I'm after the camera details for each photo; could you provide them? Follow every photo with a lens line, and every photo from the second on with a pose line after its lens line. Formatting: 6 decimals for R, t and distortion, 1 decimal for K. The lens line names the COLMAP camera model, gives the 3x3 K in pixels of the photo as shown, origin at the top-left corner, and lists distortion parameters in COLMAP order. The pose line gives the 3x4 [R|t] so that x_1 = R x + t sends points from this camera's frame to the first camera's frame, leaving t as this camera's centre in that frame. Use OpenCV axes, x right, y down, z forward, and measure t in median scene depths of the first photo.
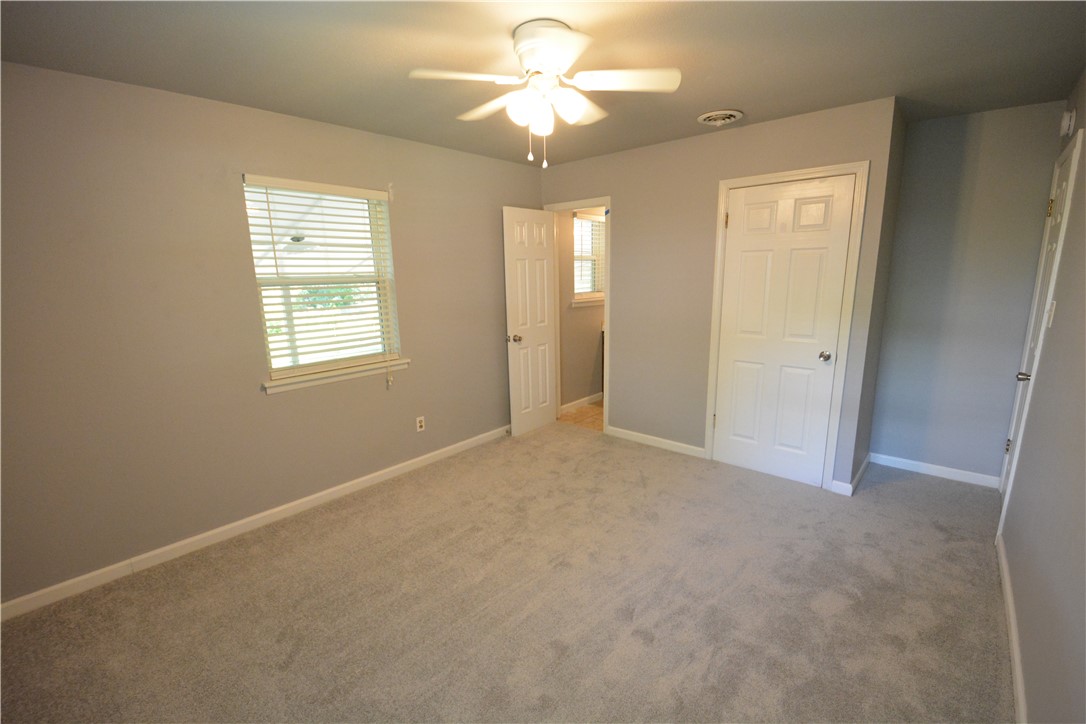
lens RADIAL K [[476.4, 0, 540.1], [0, 476.4, 369.5], [0, 0, 1]] dist [0.021290, -0.027132]
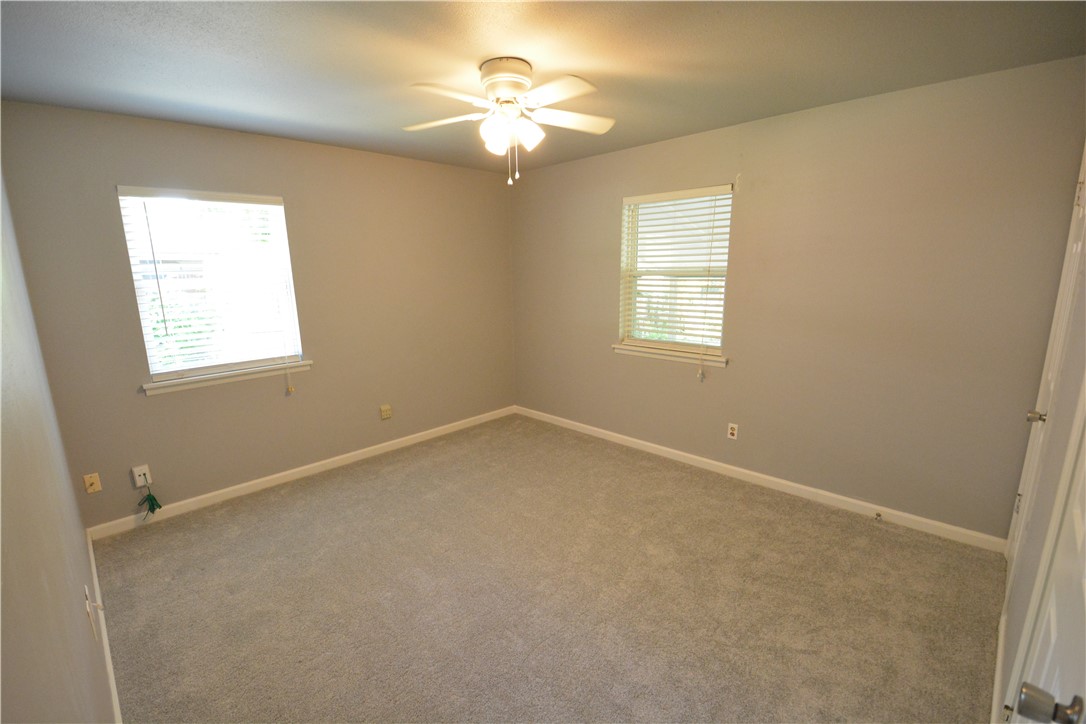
lens RADIAL K [[476.4, 0, 540.1], [0, 476.4, 369.5], [0, 0, 1]] dist [0.021290, -0.027132]
pose [[-0.053309, 0.236986, -0.970049, 0.698377], [-0.180804, 0.953084, 0.242778, -0.172245], [0.982073, 0.188331, -0.007960, 0.668195]]
